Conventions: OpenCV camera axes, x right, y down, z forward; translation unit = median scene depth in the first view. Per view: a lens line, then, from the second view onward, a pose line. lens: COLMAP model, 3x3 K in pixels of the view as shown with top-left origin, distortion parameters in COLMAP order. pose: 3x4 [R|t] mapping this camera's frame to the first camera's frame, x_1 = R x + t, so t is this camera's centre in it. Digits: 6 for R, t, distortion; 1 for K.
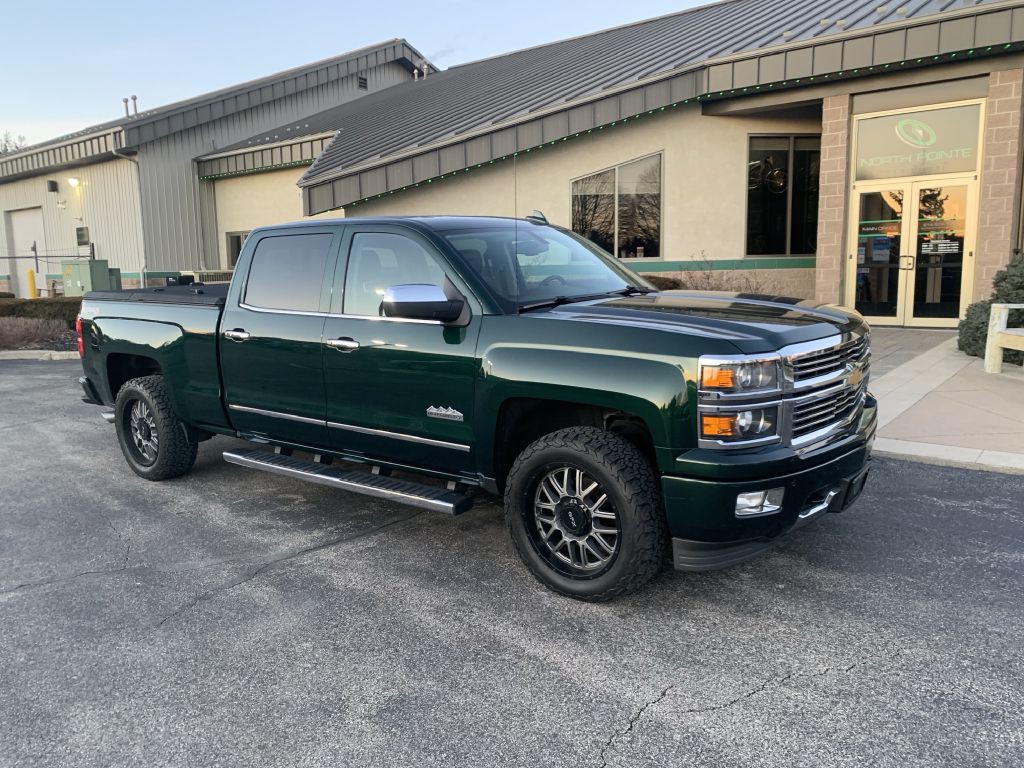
lens RADIAL K [[781.4, 0, 512.4], [0, 781.4, 391.8], [0, 0, 1]] dist [0.010664, -0.006119]
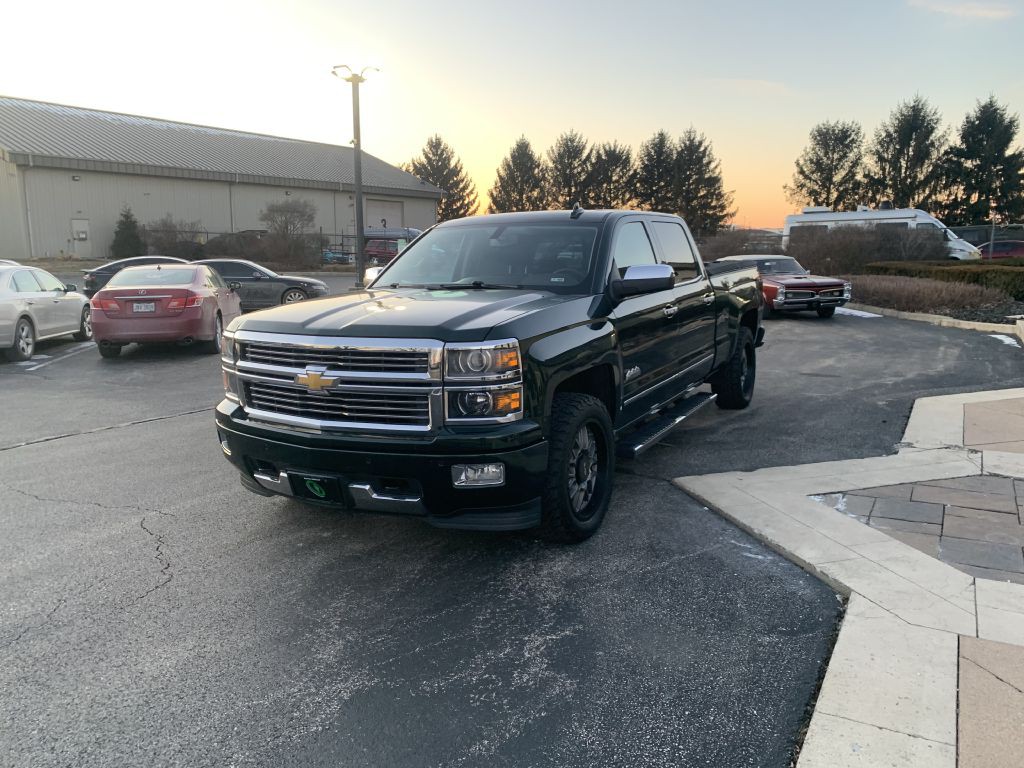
lens RADIAL K [[776.1, 0, 512.0], [0, 776.1, 384.0], [0, 0, 1]] dist [0.047088, -0.067315]
pose [[0.160825, 0.197602, -0.967000, 0.243143], [-0.157919, 0.972283, 0.172417, -0.038395], [0.974267, 0.124979, 0.187572, 0.176149]]
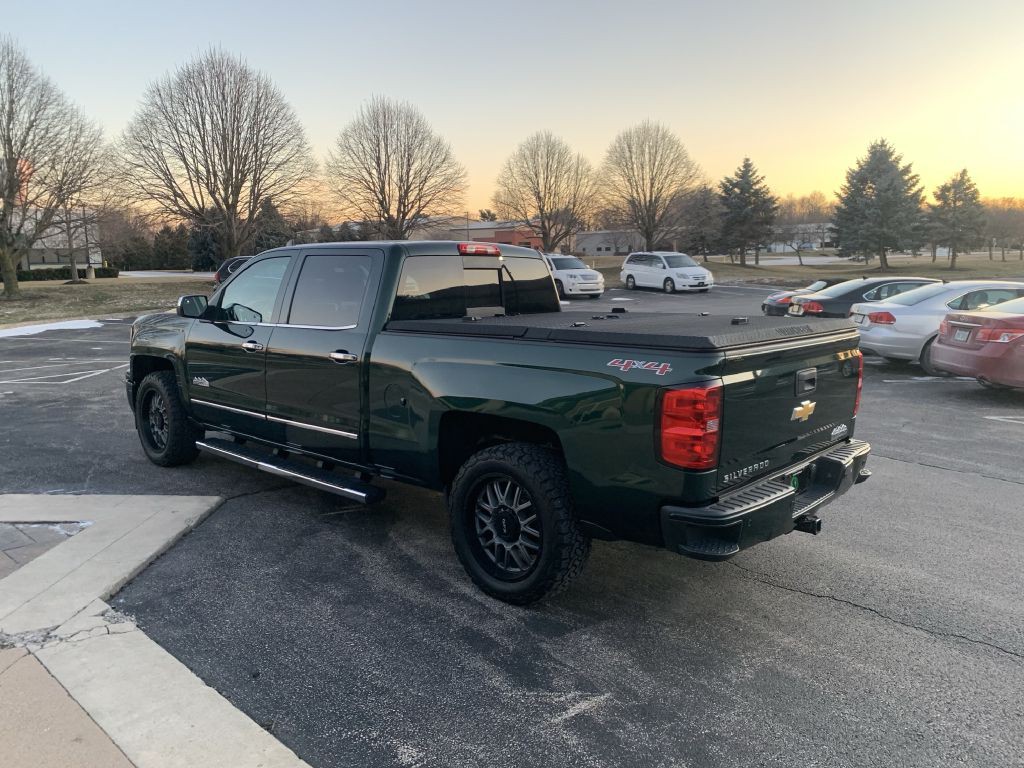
lens RADIAL K [[781.4, 0, 512.4], [0, 781.4, 391.8], [0, 0, 1]] dist [0.010664, -0.006119]
pose [[-0.996095, 0.018086, 0.086413, -0.090417], [0.045028, 0.945990, 0.321054, -0.088124], [-0.075939, 0.323692, -0.943110, 0.496232]]
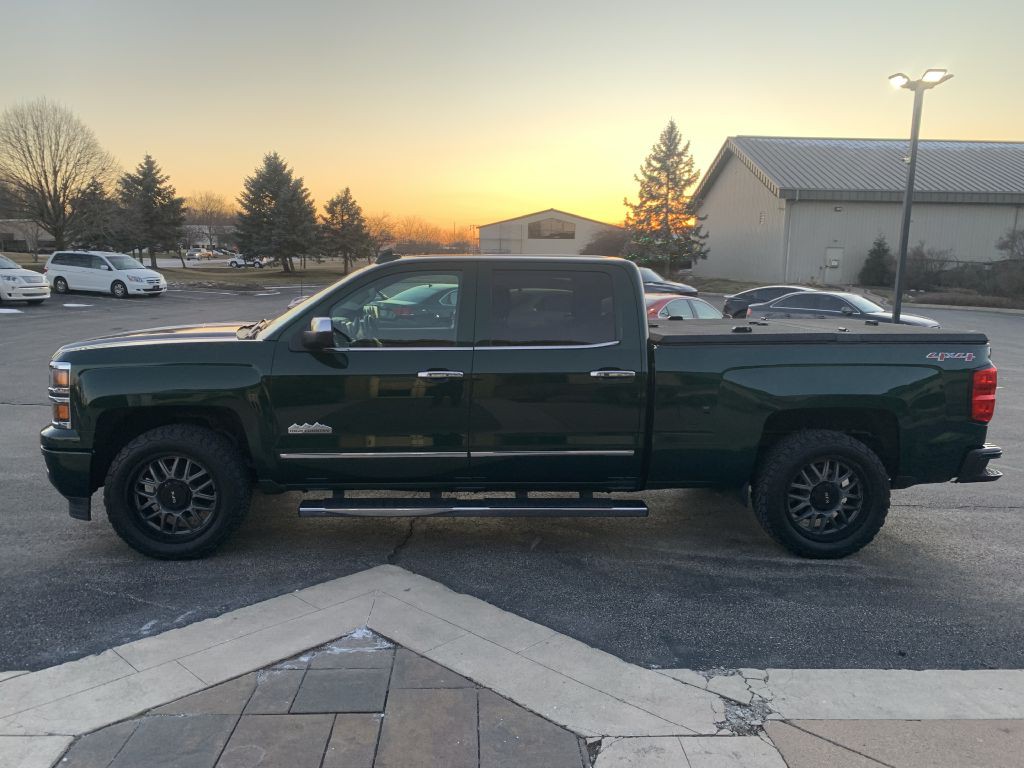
lens RADIAL K [[775.8, 0, 495.7], [0, 775.8, 402.7], [0, 0, 1]] dist [0.001959, -0.003540]
pose [[-0.753881, 0.126799, -0.644659, 0.132625], [-0.104624, 0.945511, 0.308324, -0.084127], [0.648627, 0.299886, -0.699536, 0.421952]]
